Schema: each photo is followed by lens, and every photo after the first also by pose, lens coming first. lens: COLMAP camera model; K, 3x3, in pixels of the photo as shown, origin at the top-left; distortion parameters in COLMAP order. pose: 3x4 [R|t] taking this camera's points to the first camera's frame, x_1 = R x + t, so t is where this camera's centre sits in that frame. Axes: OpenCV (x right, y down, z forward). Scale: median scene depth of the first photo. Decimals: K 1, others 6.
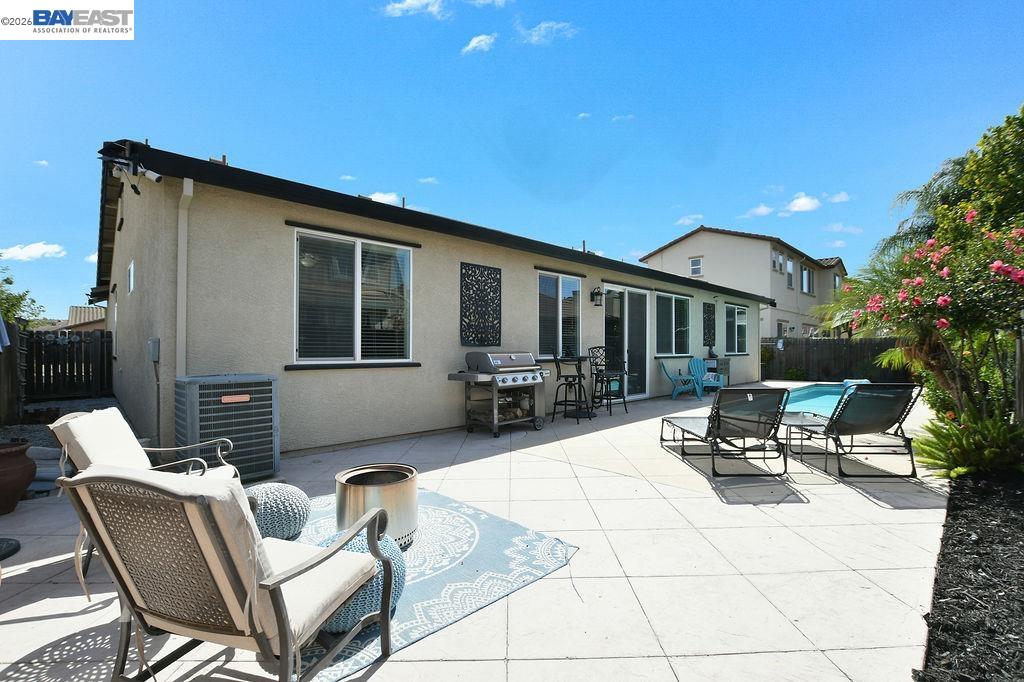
lens RADIAL K [[446.1, 0, 506.8], [0, 446.1, 344.7], [0, 0, 1]] dist [-0.026573, 0.000318]
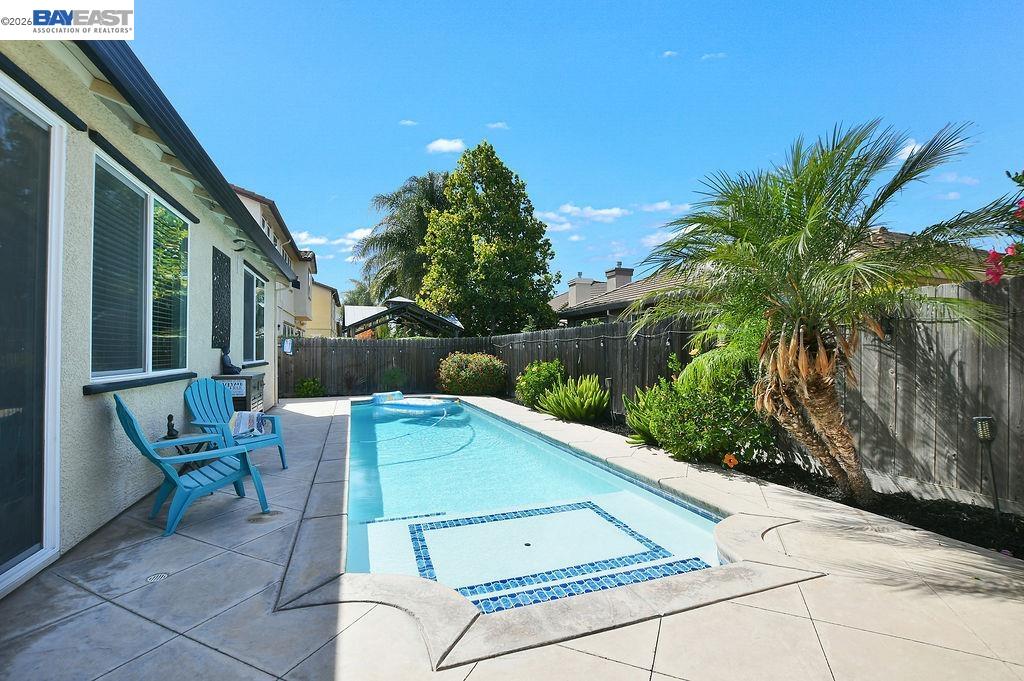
lens RADIAL K [[445.2, 0, 512.0], [0, 445.2, 340.5], [0, 0, 1]] dist [-0.045954, 0.000216]
pose [[0.386998, 0.017853, 0.921908, 0.124614], [-0.001157, 0.999821, -0.018877, 0.002681], [-0.922080, 0.006239, 0.386949, 0.421368]]
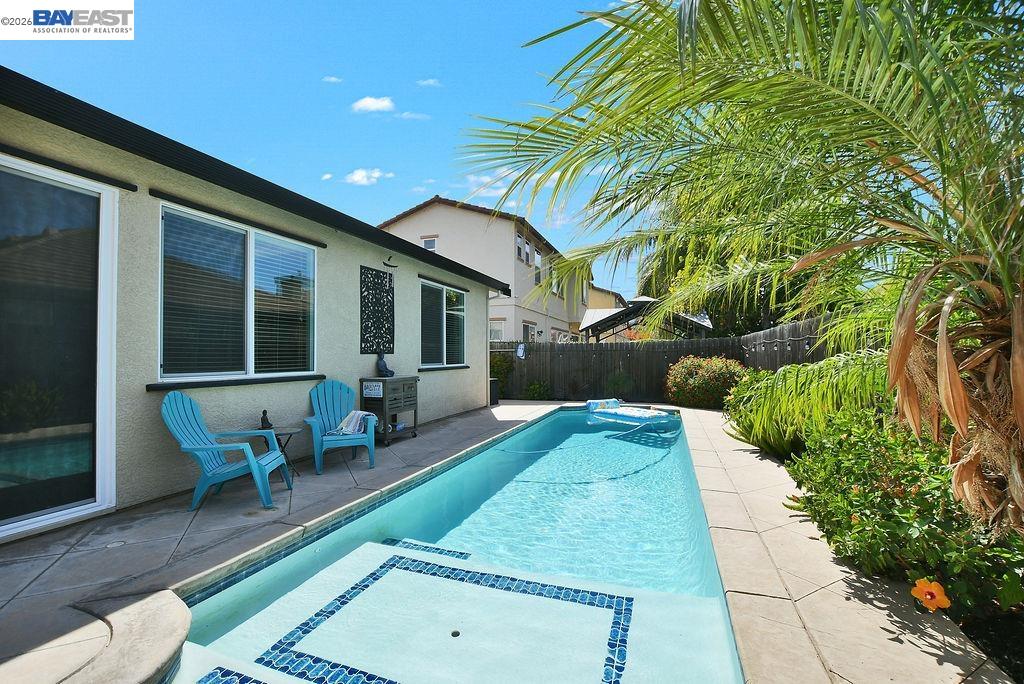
lens RADIAL K [[446.1, 0, 506.8], [0, 446.1, 345.7], [0, 0, 1]] dist [-0.026573, 0.000318]
pose [[0.890992, 0.001367, 0.454016, 0.267304], [0.006694, 0.999847, -0.016149, 0.002433], [-0.453969, 0.017428, 0.890847, 0.357216]]
